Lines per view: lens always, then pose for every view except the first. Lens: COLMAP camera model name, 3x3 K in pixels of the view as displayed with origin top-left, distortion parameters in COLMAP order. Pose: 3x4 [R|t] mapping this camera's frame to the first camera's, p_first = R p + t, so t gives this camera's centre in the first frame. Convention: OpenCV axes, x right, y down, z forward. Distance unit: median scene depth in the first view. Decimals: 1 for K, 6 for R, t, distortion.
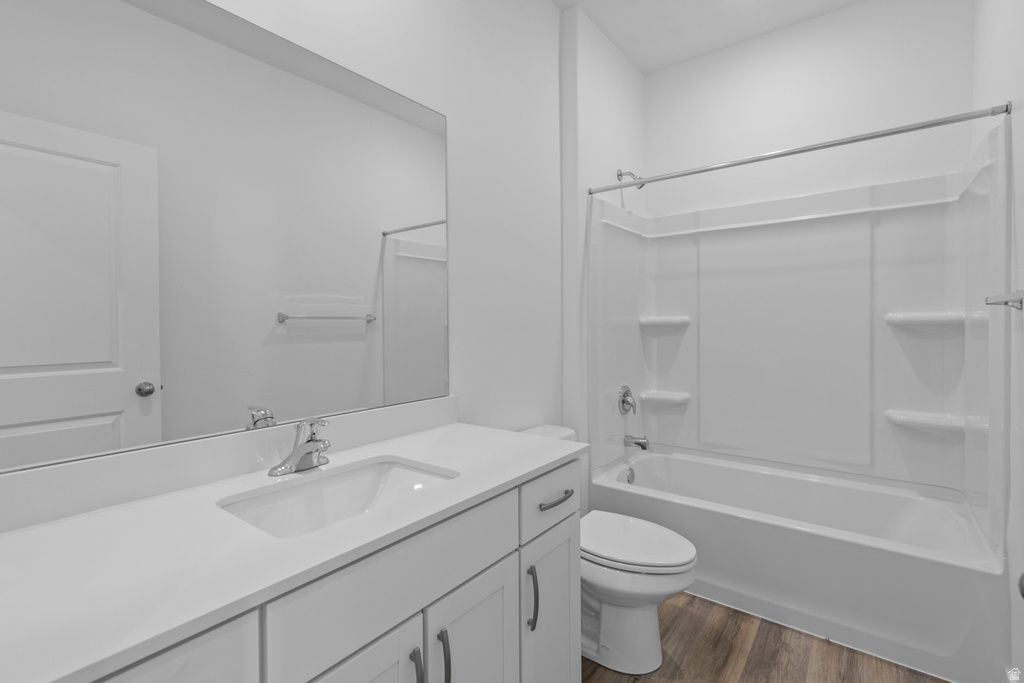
lens RADIAL K [[456.8, 0, 510.6], [0, 456.8, 334.3], [0, 0, 1]] dist [0.000203, 0.001220]
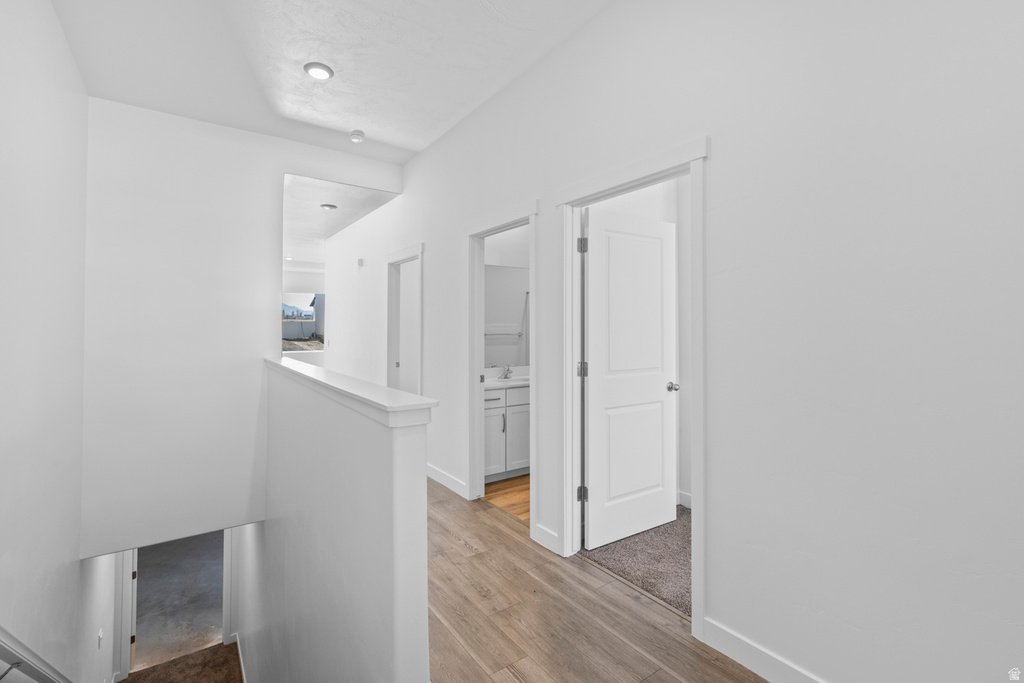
lens RADIAL K [[456.8, 0, 510.6], [0, 456.8, 334.3], [0, 0, 1]] dist [0.000203, 0.001220]
pose [[0.954664, 0.004687, -0.297649, 0.276563], [-0.009463, 0.999849, -0.014608, -0.004032], [0.297536, 0.016762, 0.954563, -1.020078]]
